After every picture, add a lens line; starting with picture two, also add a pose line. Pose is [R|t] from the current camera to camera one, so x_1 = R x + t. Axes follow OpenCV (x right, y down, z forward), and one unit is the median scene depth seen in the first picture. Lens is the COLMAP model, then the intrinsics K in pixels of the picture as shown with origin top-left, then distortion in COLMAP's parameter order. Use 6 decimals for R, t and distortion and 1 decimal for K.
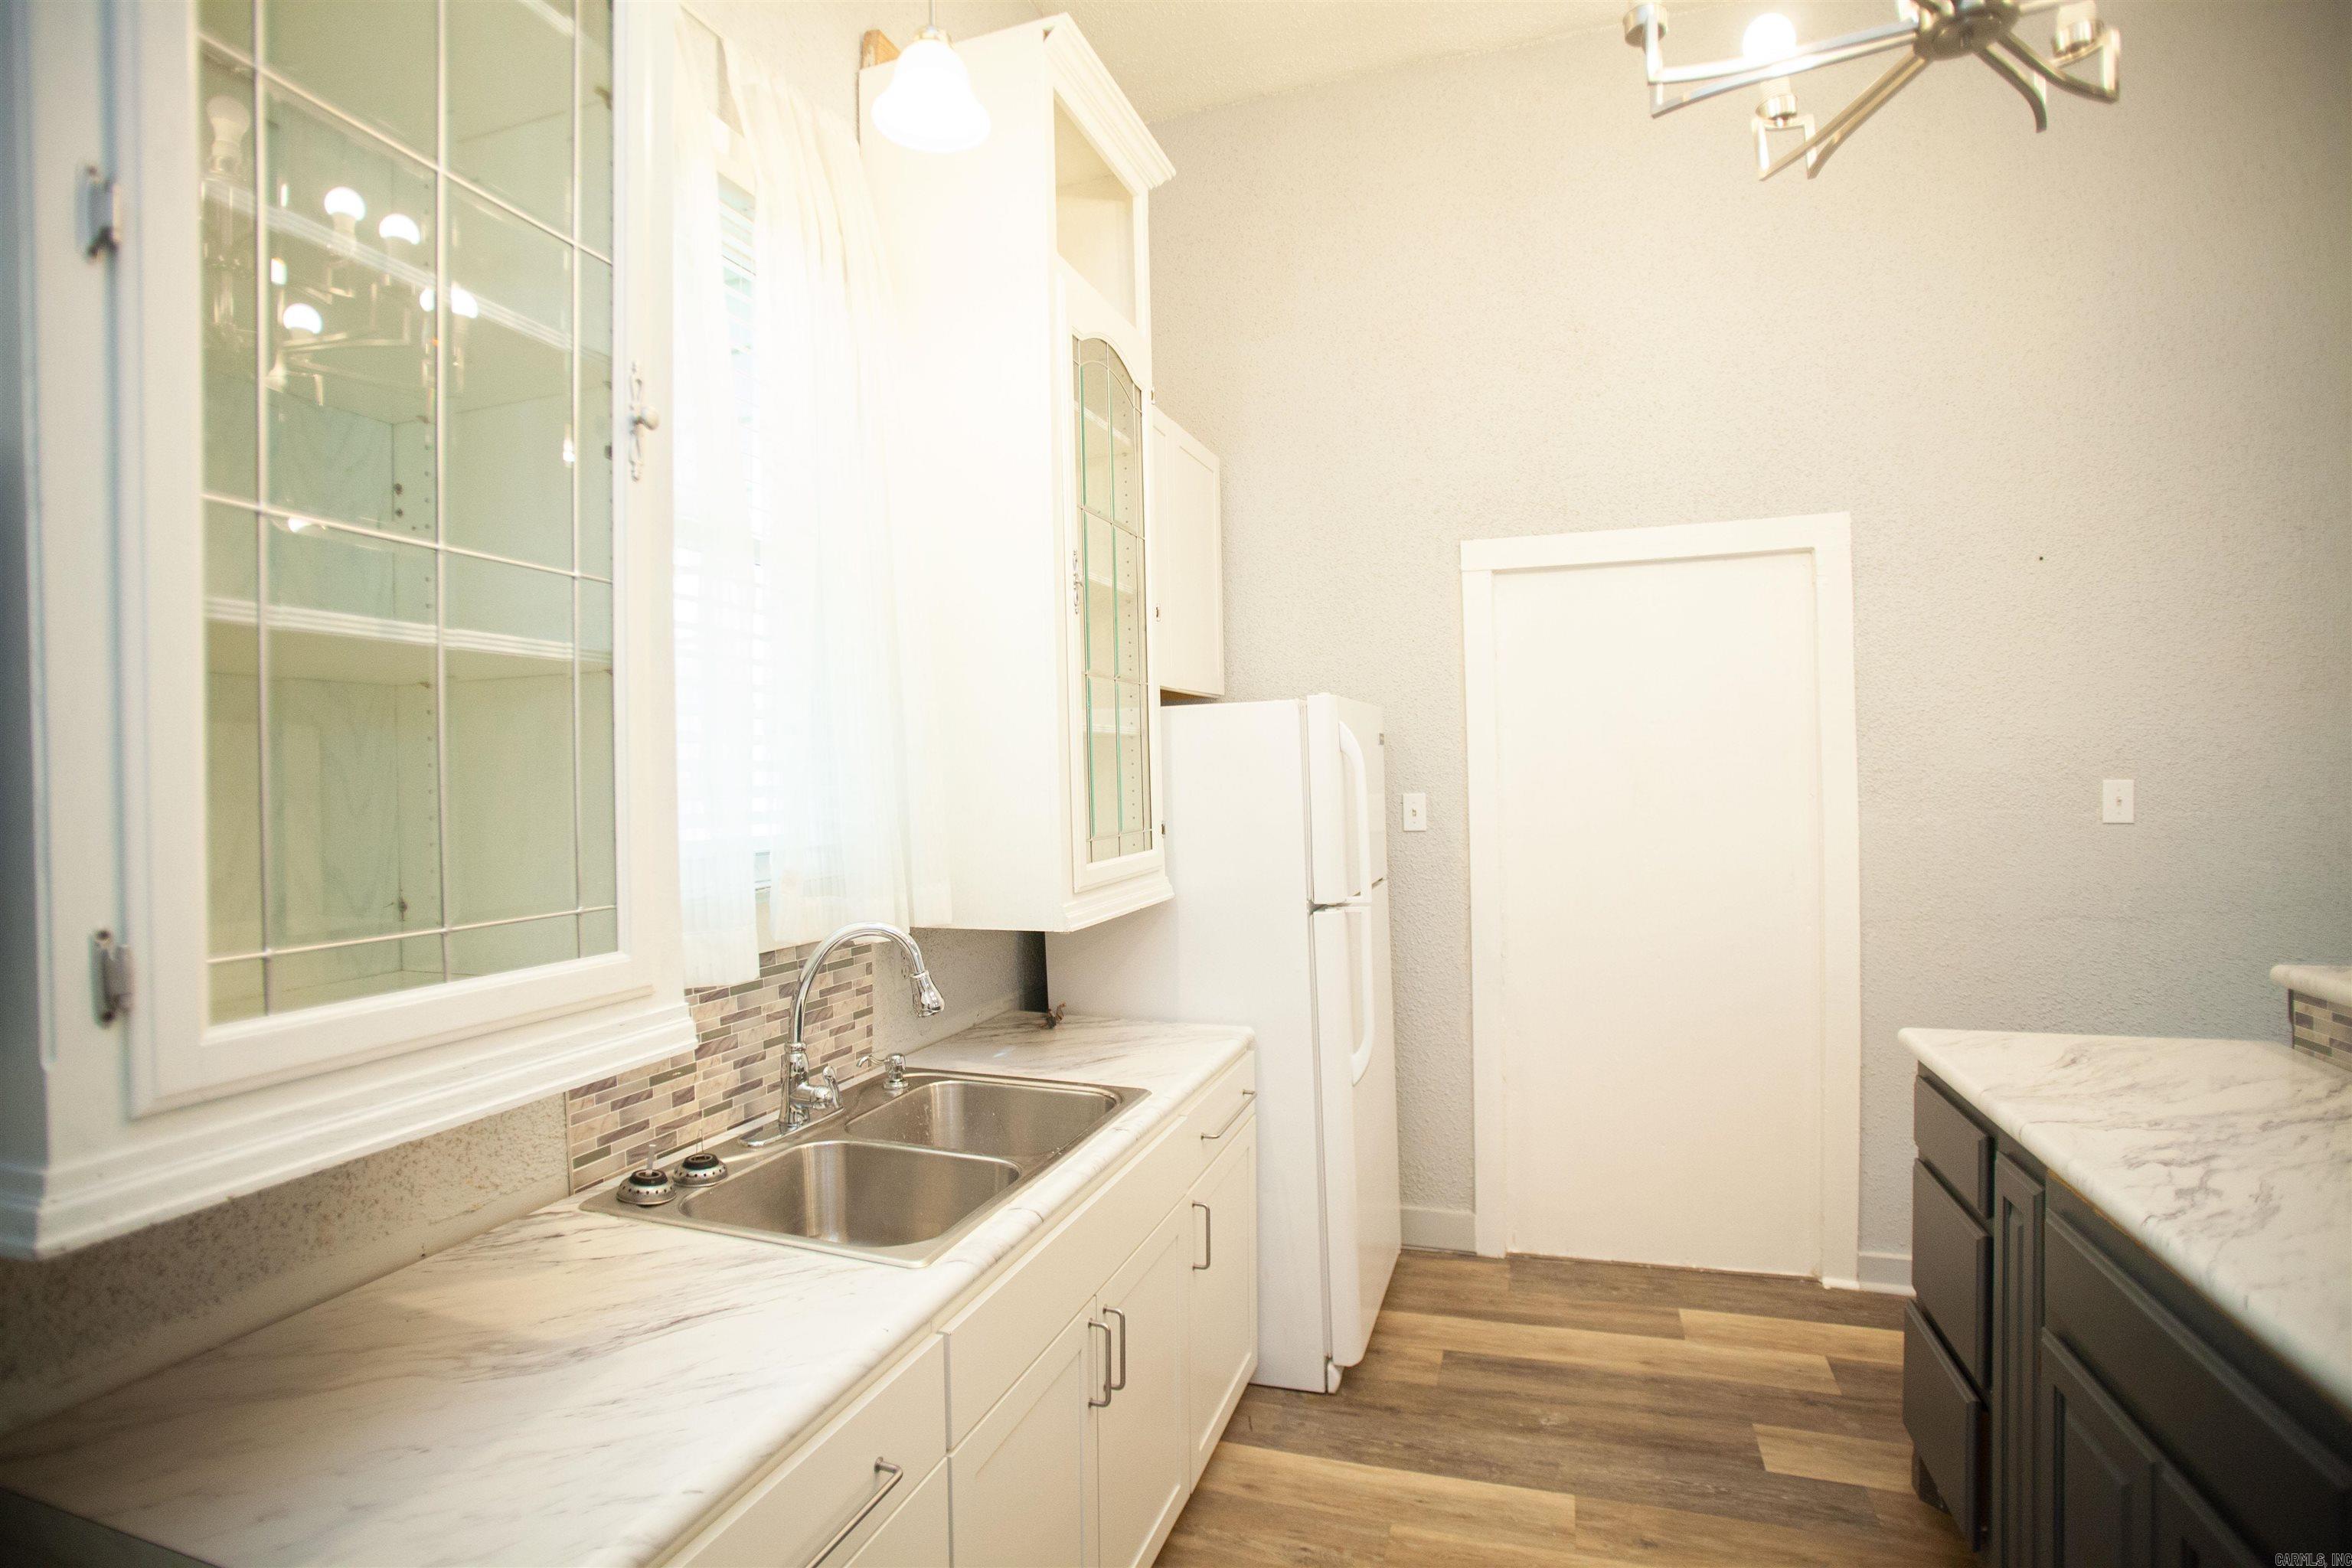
lens RADIAL K [[1150.9, 0, 1186.8], [0, 1150.9, 791.3], [0, 0, 1]] dist [-0.071474, 0.025188]
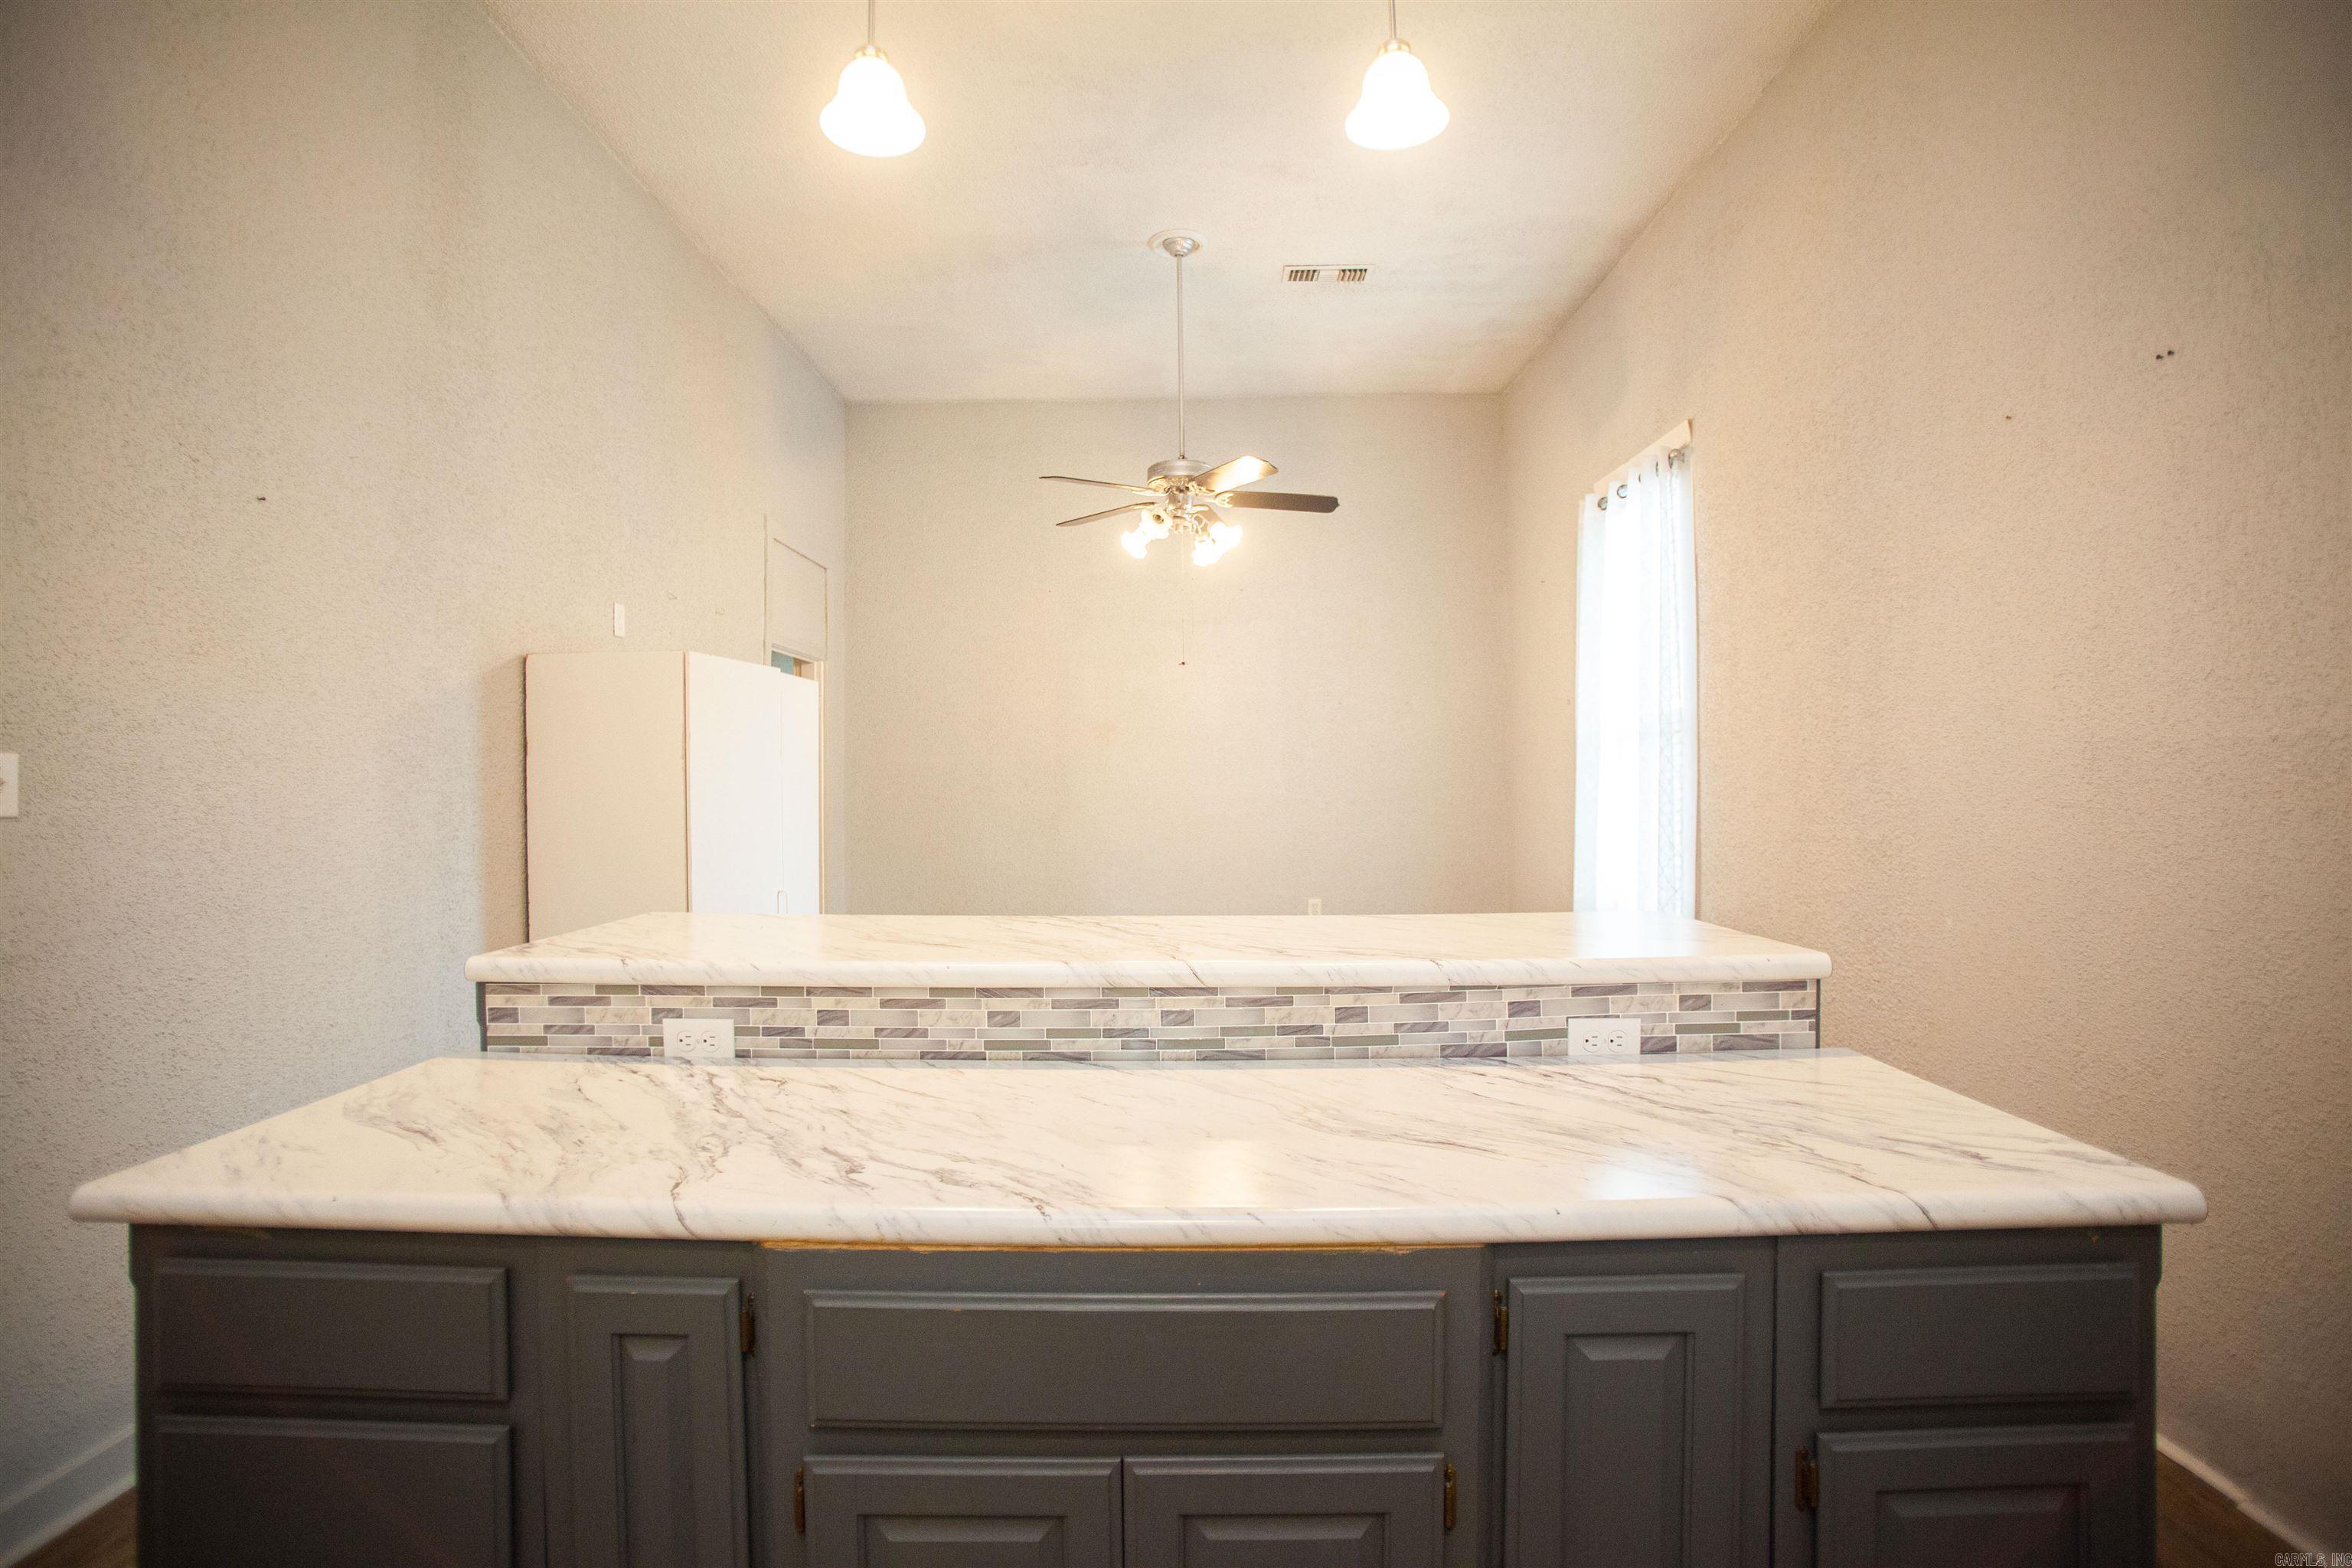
lens RADIAL K [[1150.9, 0, 1177.0], [0, 1150.9, 781.6], [0, 0, 1]] dist [-0.071474, 0.025188]
pose [[-0.316310, 0.034569, 0.948026, 0.014979], [0.018353, 0.999372, -0.030318, 0.054624], [-0.948478, 0.007810, -0.316746, 0.667301]]
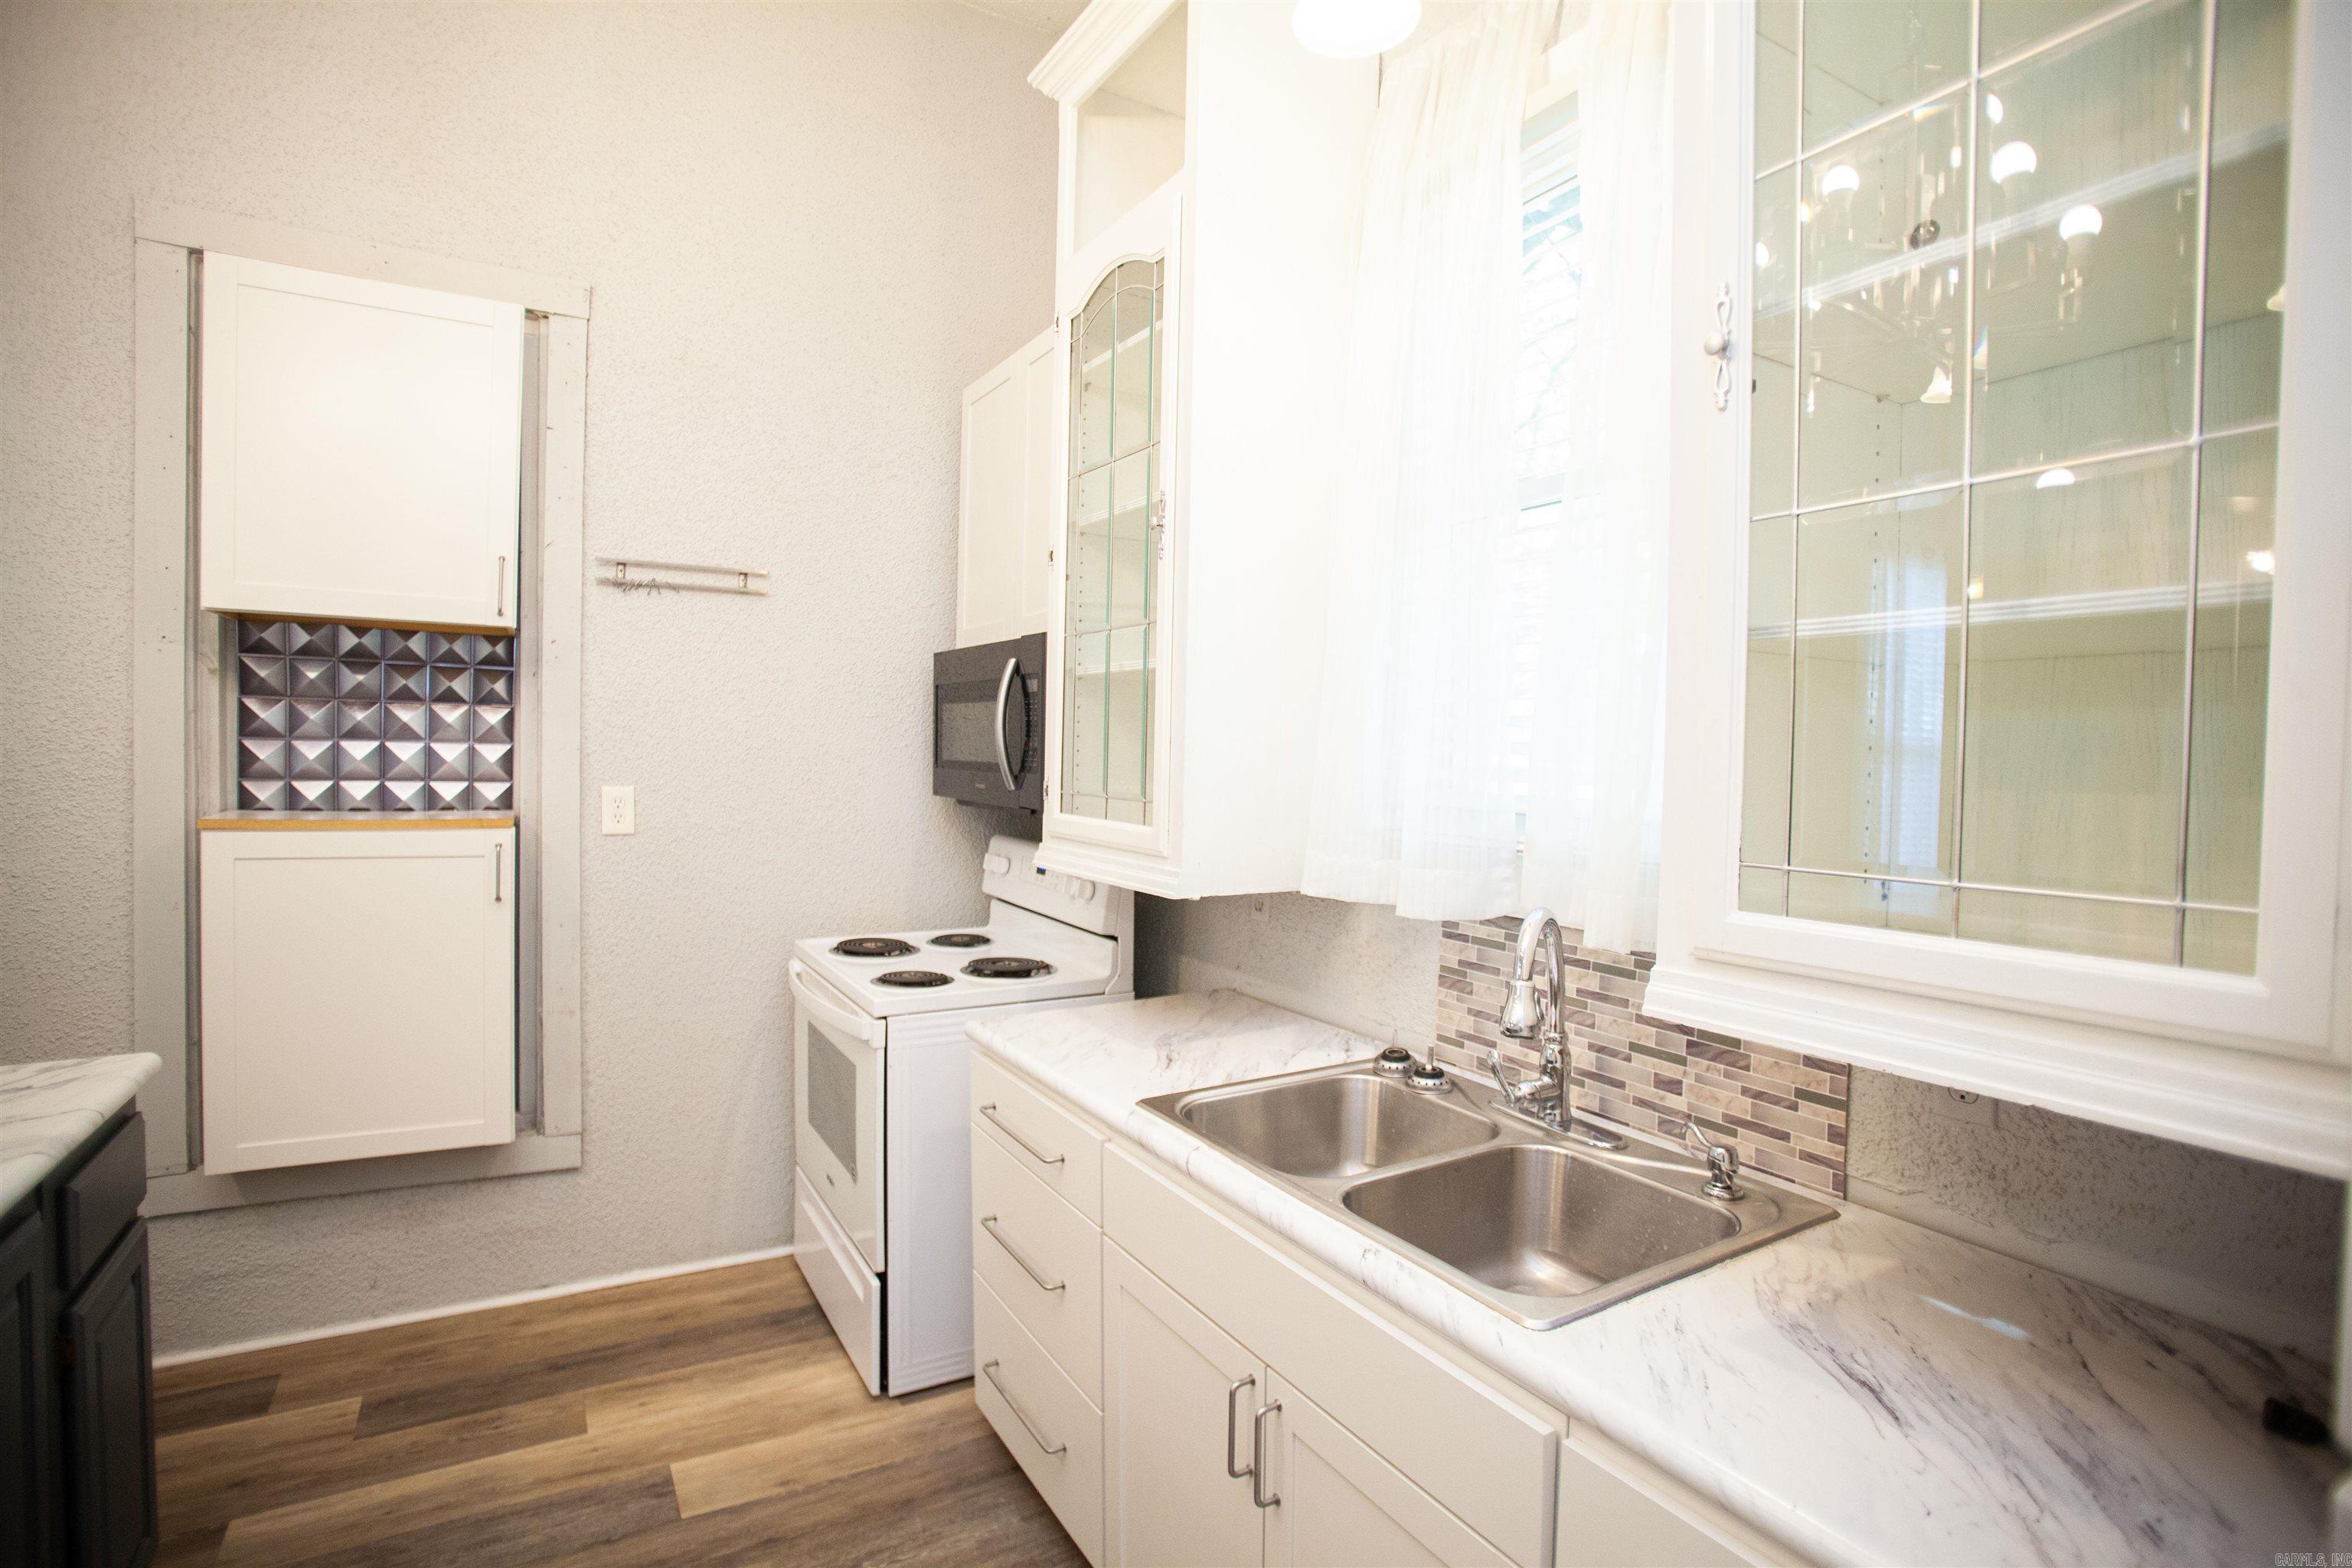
lens RADIAL K [[1150.9, 0, 1176.2], [0, 1150.9, 798.7], [0, 0, 1]] dist [-0.071474, 0.025188]
pose [[-0.654530, 0.042225, -0.754856, 0.432373], [-0.014595, 0.997547, 0.068456, -0.015456], [0.755895, 0.055824, -0.652308, 1.126111]]
